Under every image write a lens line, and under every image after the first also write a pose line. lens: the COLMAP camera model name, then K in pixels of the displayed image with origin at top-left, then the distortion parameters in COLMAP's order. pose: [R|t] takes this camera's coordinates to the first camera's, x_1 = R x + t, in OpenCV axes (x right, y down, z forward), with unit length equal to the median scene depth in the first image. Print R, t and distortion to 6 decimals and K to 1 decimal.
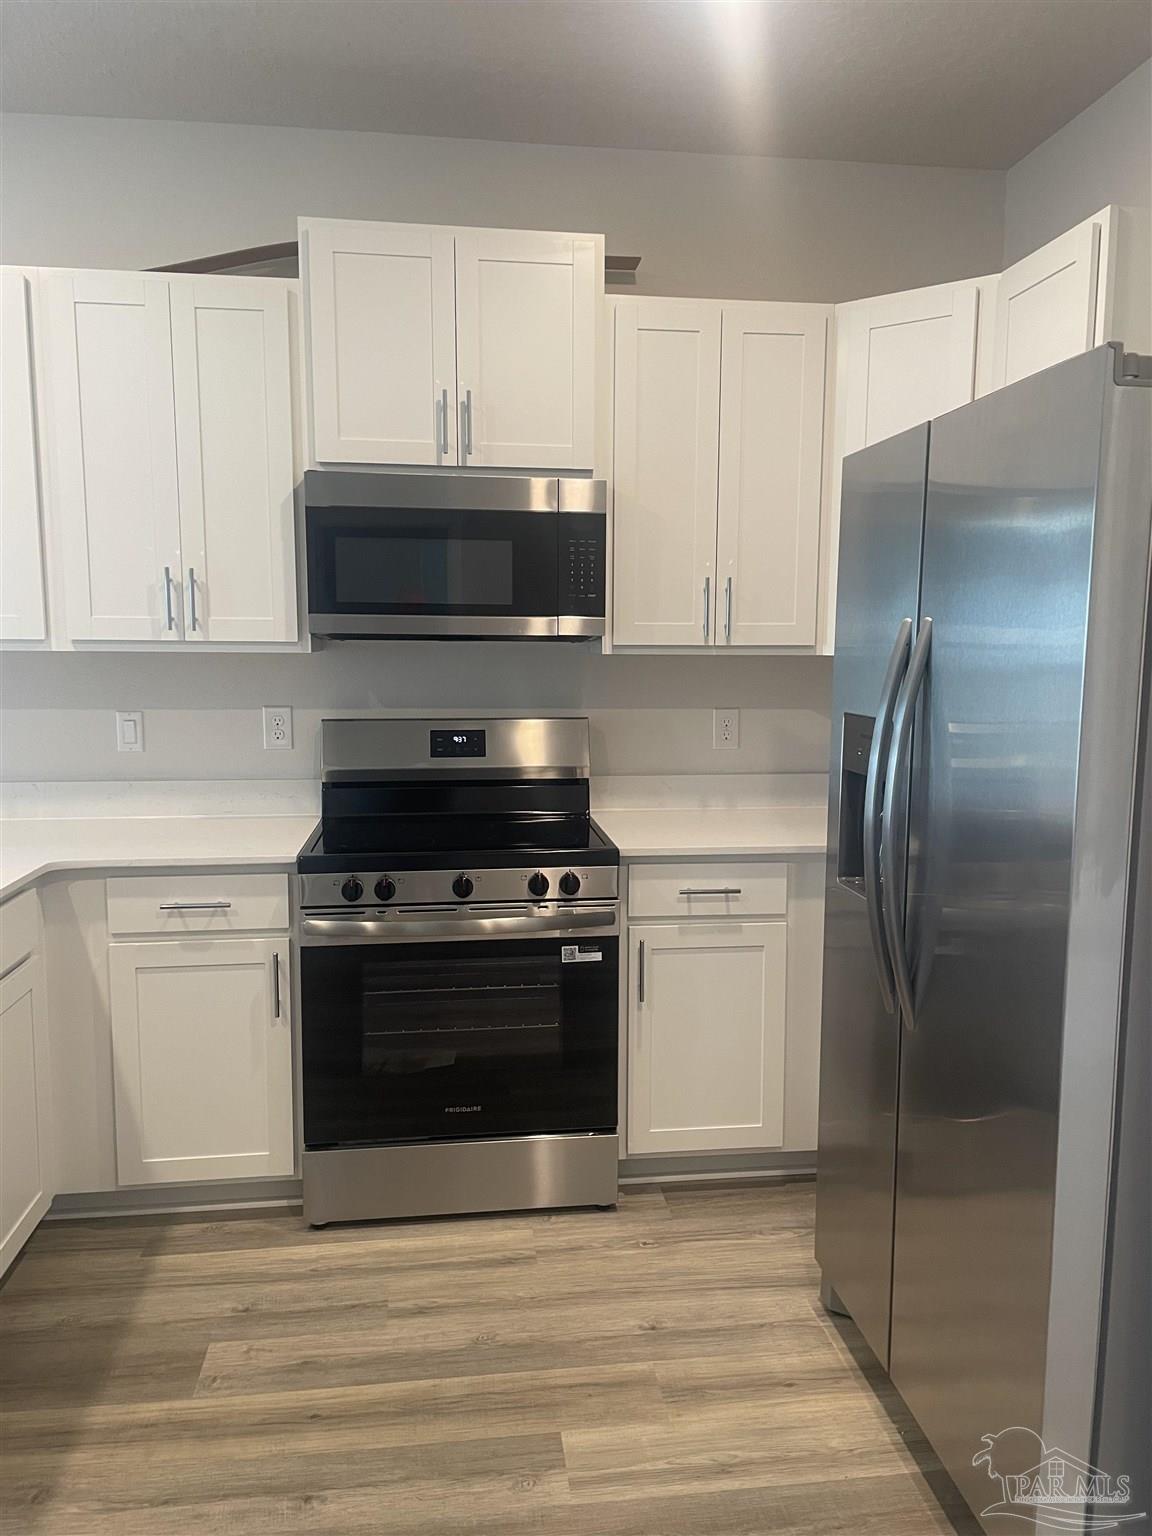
lens RADIAL K [[1208.3, 0, 576.0], [0, 1208.3, 768.0], [0, 0, 1]] dist [0.098354, -0.002738]
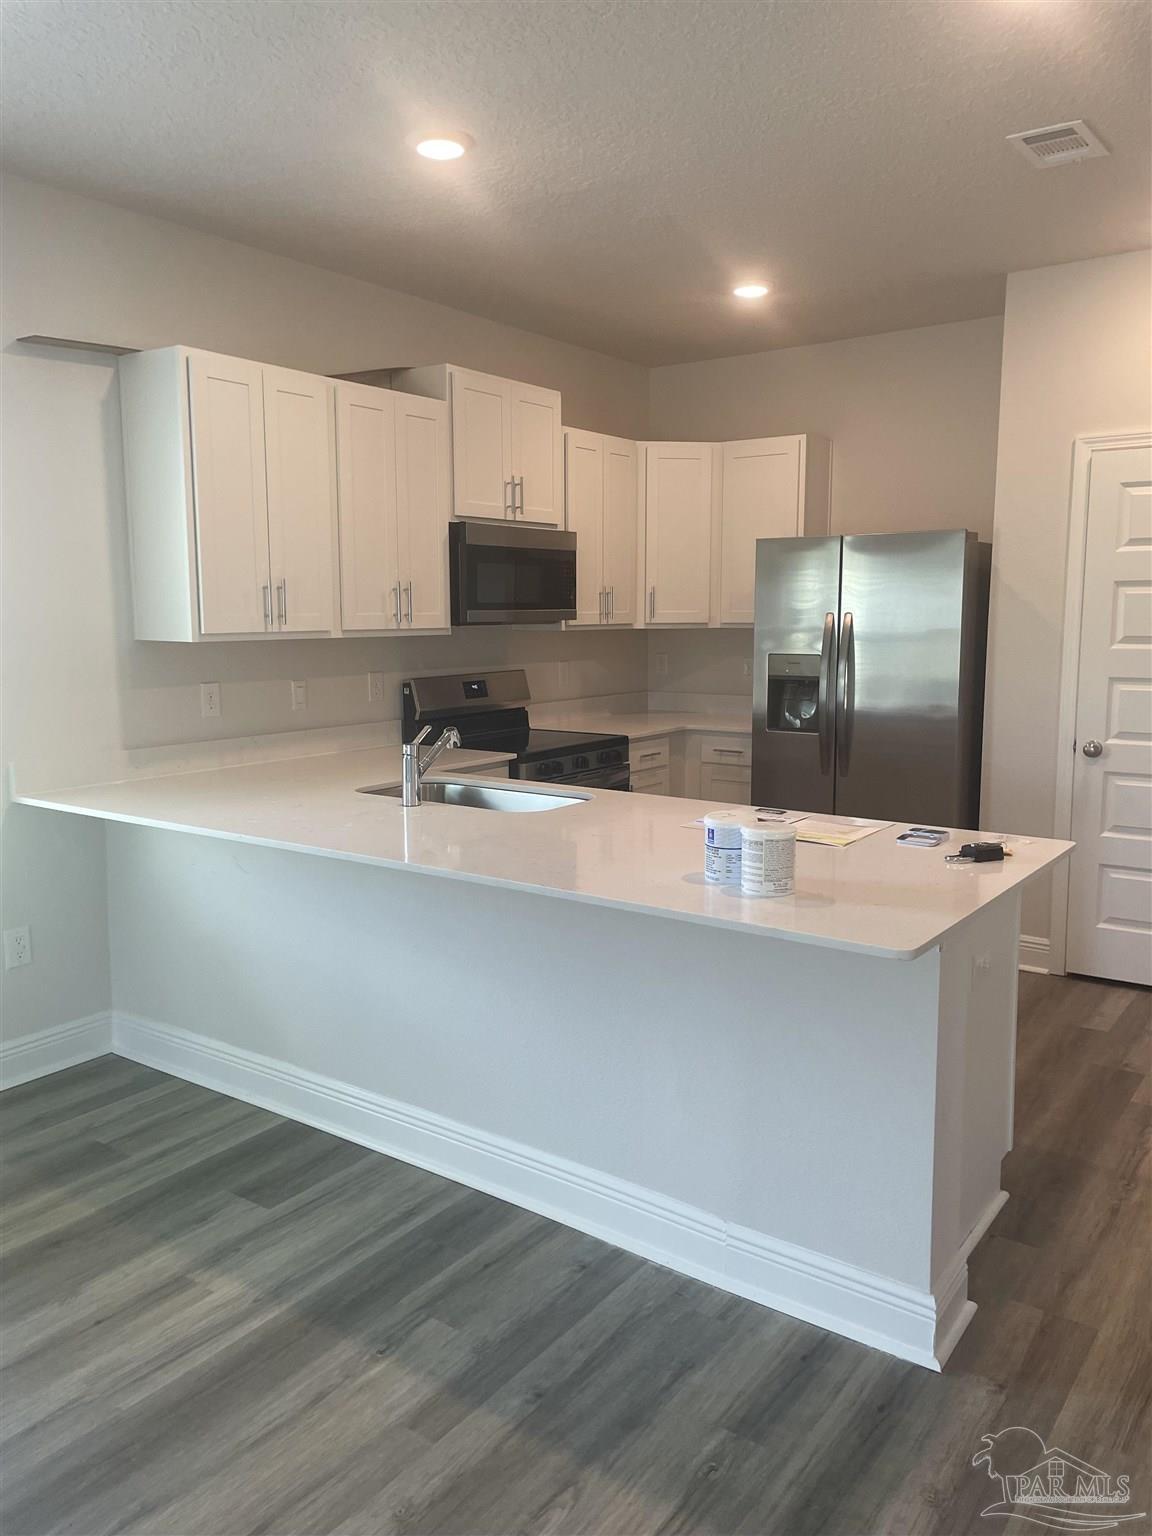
lens RADIAL K [[1157.0, 0, 597.3], [0, 1157.0, 762.8], [0, 0, 1]] dist [0.092887, -0.113943]
pose [[0.688651, -0.108377, 0.716948, -1.150498], [0.102282, 0.993400, 0.051922, 0.012113], [-0.717843, 0.037574, 0.695191, -0.176129]]
